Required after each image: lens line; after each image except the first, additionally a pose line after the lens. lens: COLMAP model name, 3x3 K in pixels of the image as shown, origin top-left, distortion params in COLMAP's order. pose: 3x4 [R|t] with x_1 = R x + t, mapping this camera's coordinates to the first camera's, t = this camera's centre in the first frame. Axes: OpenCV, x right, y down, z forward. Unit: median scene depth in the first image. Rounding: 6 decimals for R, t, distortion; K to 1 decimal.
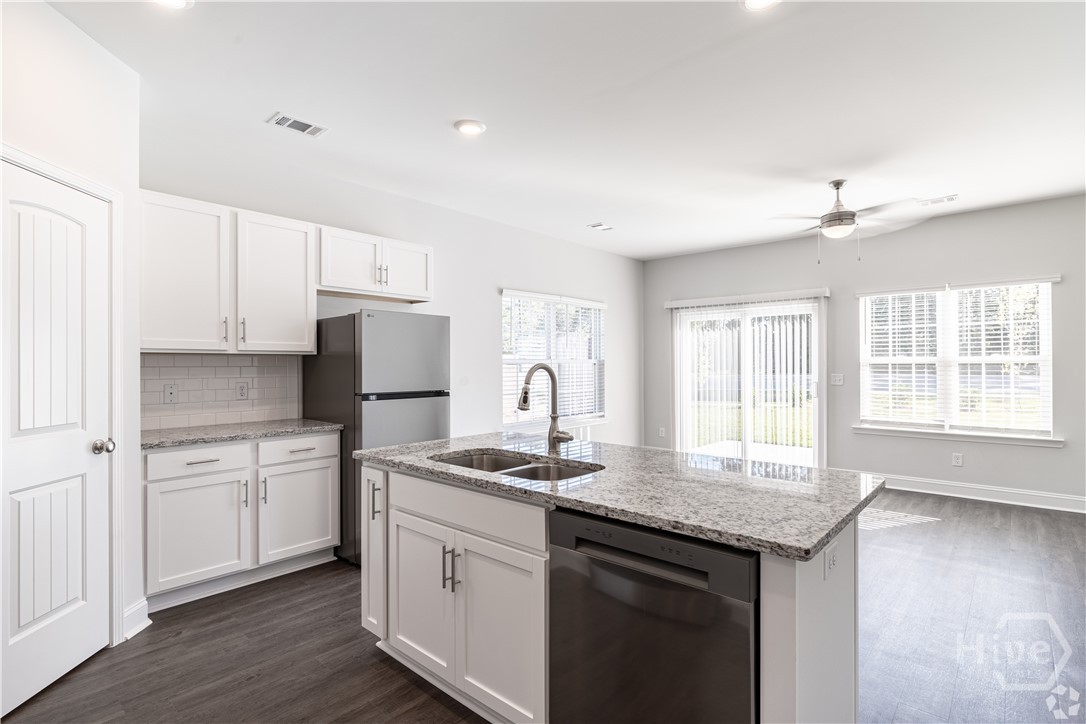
lens RADIAL K [[528.4, 0, 549.0], [0, 528.4, 360.6], [0, 0, 1]] dist [-0.002350, 0.000108]
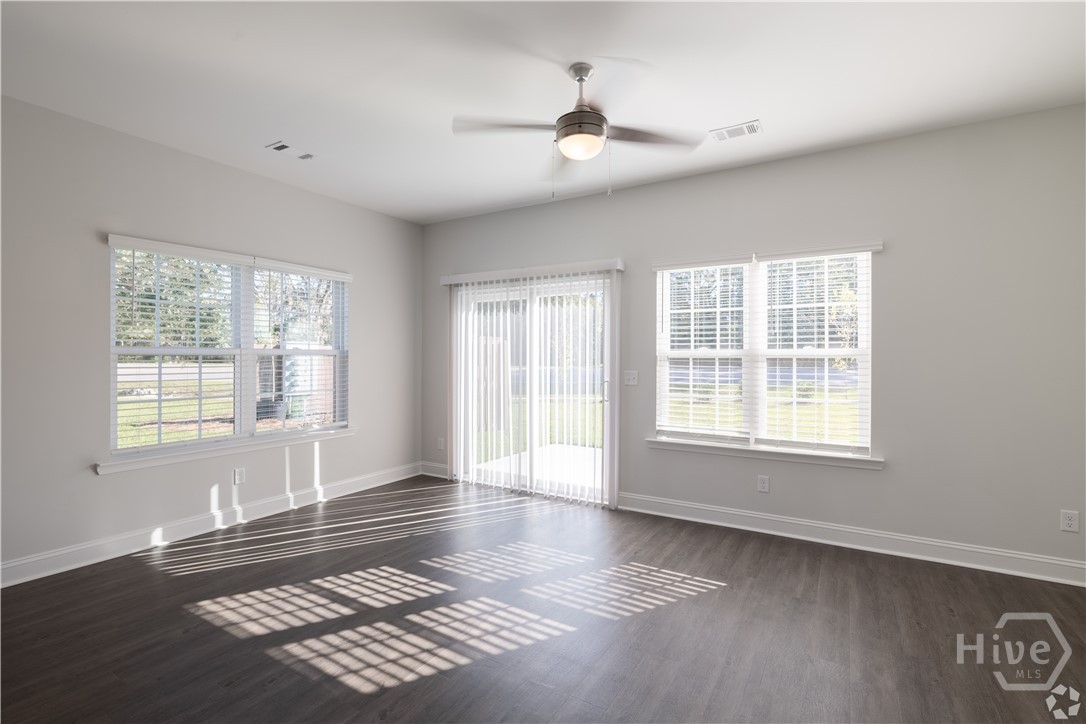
lens RADIAL K [[518.0, 0, 535.2], [0, 518.0, 356.0], [0, 0, 1]] dist [-0.012433, -0.000073]
pose [[0.982667, 0.006757, 0.185256, 0.264663], [-0.007733, 0.999960, 0.004547, 0.001300], [-0.185218, -0.005901, 0.982680, 0.279629]]
